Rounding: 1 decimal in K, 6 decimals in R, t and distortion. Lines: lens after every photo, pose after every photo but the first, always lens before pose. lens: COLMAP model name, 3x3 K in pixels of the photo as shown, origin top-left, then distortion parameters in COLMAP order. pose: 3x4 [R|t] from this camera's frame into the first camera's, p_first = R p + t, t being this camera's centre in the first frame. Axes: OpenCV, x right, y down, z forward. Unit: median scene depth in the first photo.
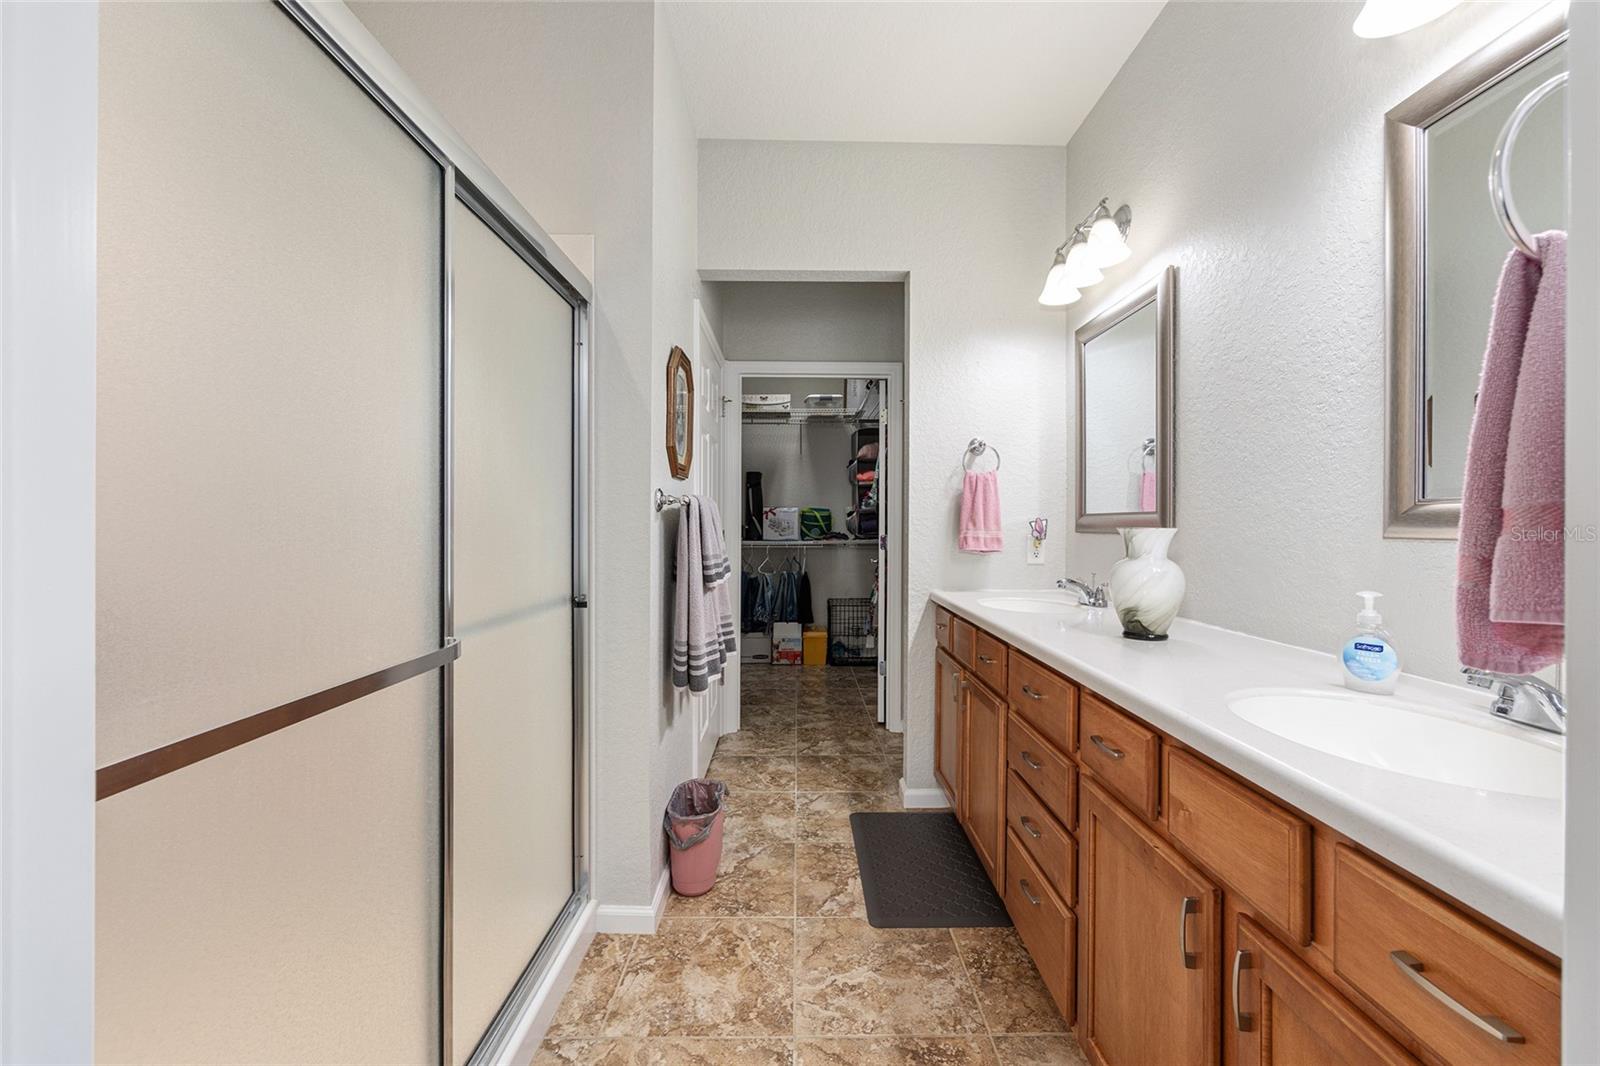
lens RADIAL K [[647.8, 0, 801.7], [0, 647.8, 526.2], [0, 0, 1]] dist [-0.000101, 0.000391]
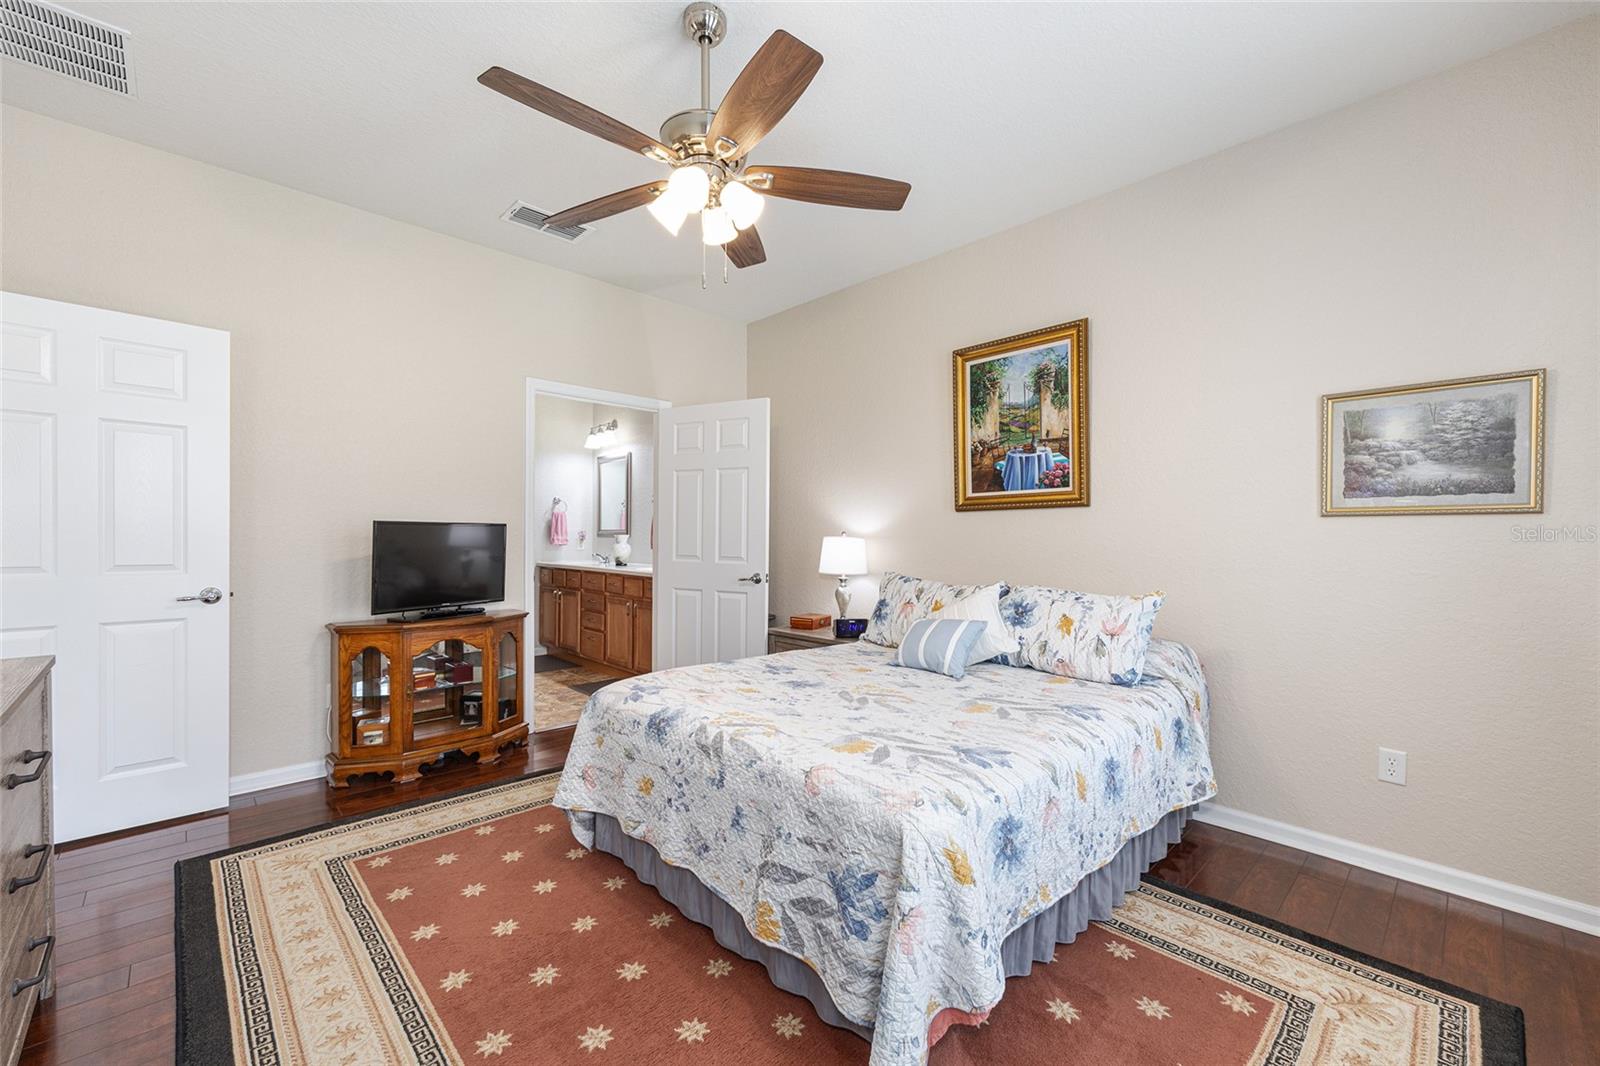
lens RADIAL K [[647.8, 0, 801.7], [0, 647.8, 526.2], [0, 0, 1]] dist [-0.000101, 0.000391]
pose [[0.730688, 0.004100, 0.682699, -0.733979], [-0.004806, 0.999988, -0.000862, -0.035148], [-0.682694, -0.002651, 0.730699, -1.421424]]
